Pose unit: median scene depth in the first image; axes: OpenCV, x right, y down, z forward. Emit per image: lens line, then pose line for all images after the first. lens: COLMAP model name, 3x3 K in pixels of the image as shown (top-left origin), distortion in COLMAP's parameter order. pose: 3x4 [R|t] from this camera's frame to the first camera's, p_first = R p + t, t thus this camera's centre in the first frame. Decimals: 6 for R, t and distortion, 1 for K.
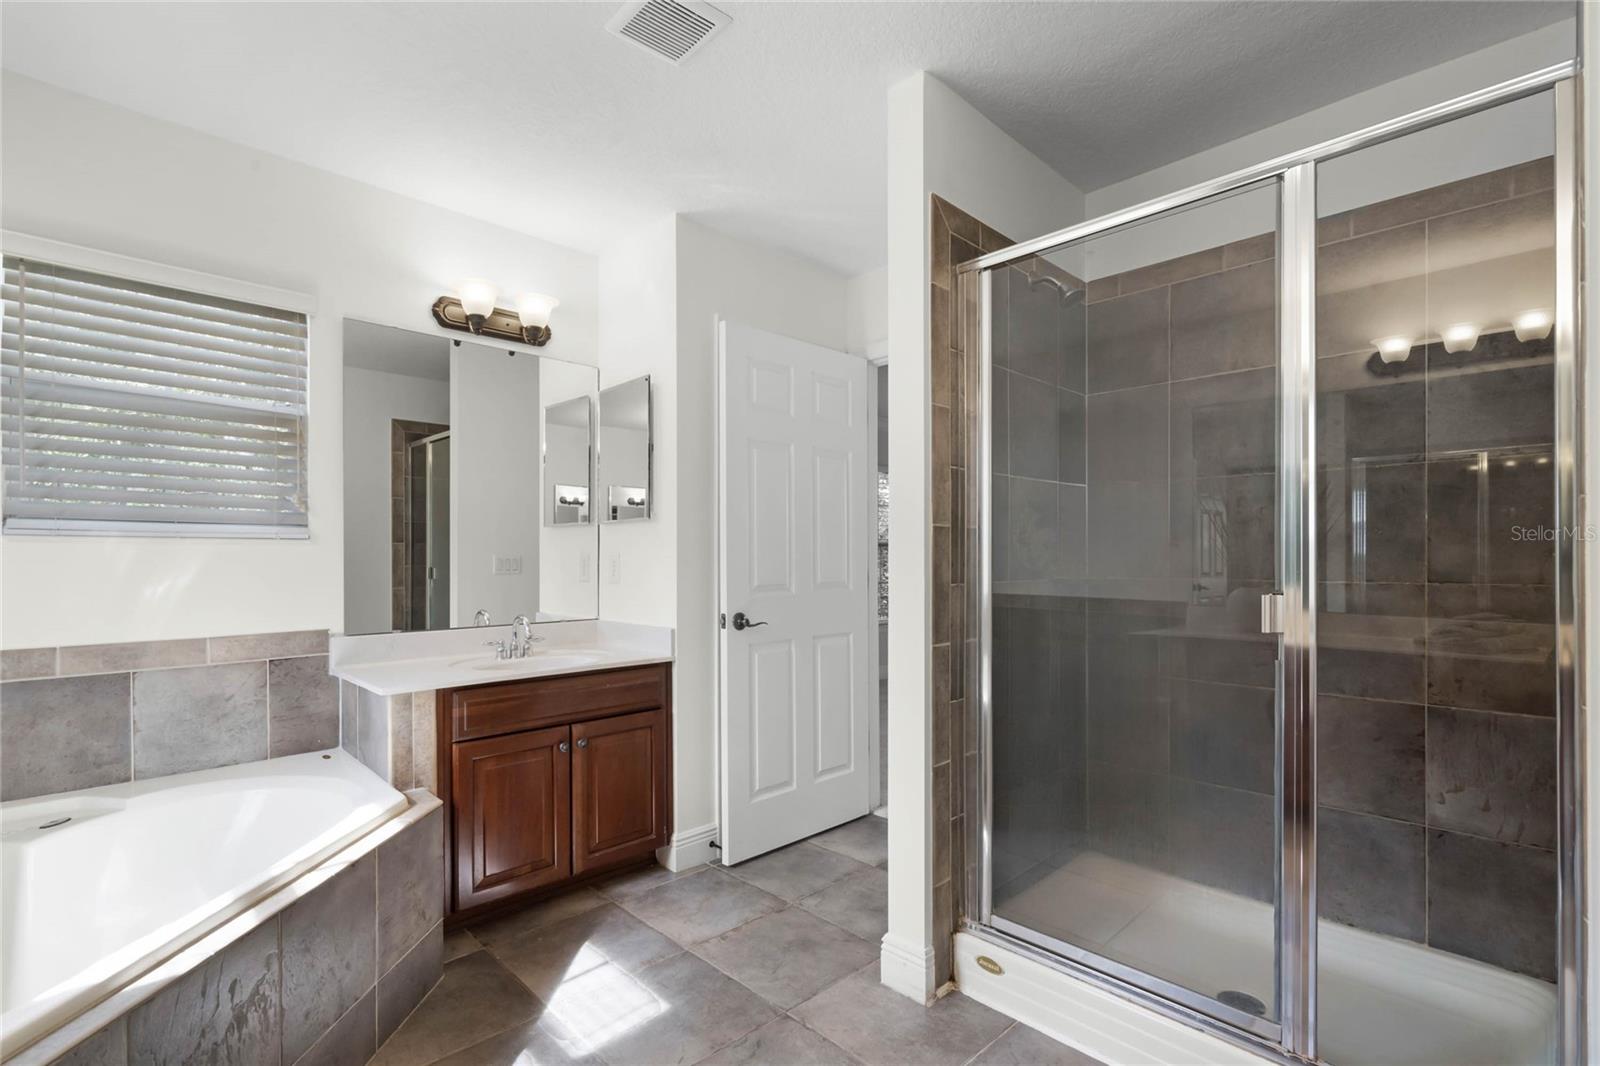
lens RADIAL K [[748.0, 0, 802.9], [0, 748.0, 557.9], [0, 0, 1]] dist [-0.000805, 0.000269]
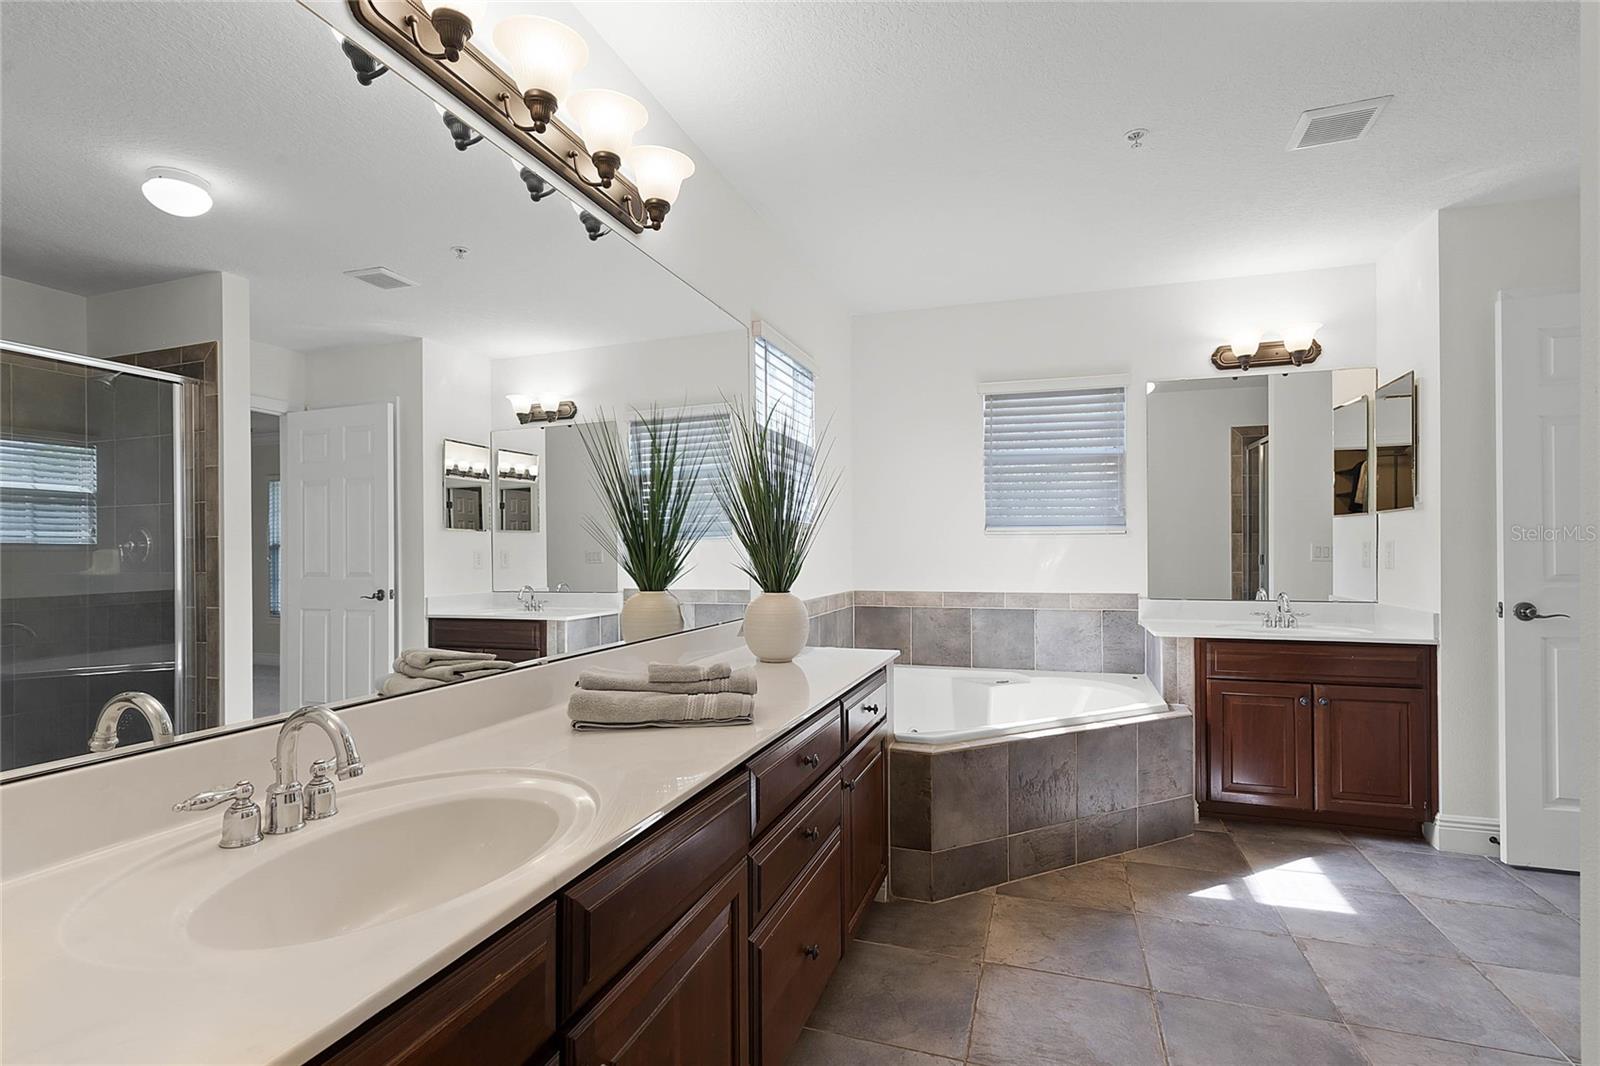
lens RADIAL K [[748.0, 0, 802.9], [0, 748.0, 557.9], [0, 0, 1]] dist [-0.000805, 0.000269]
pose [[0.459311, 0.010034, -0.888219, 0.381317], [0.001805, 0.999924, 0.012229, 0.004575], [0.888274, -0.007220, 0.459257, -0.277876]]
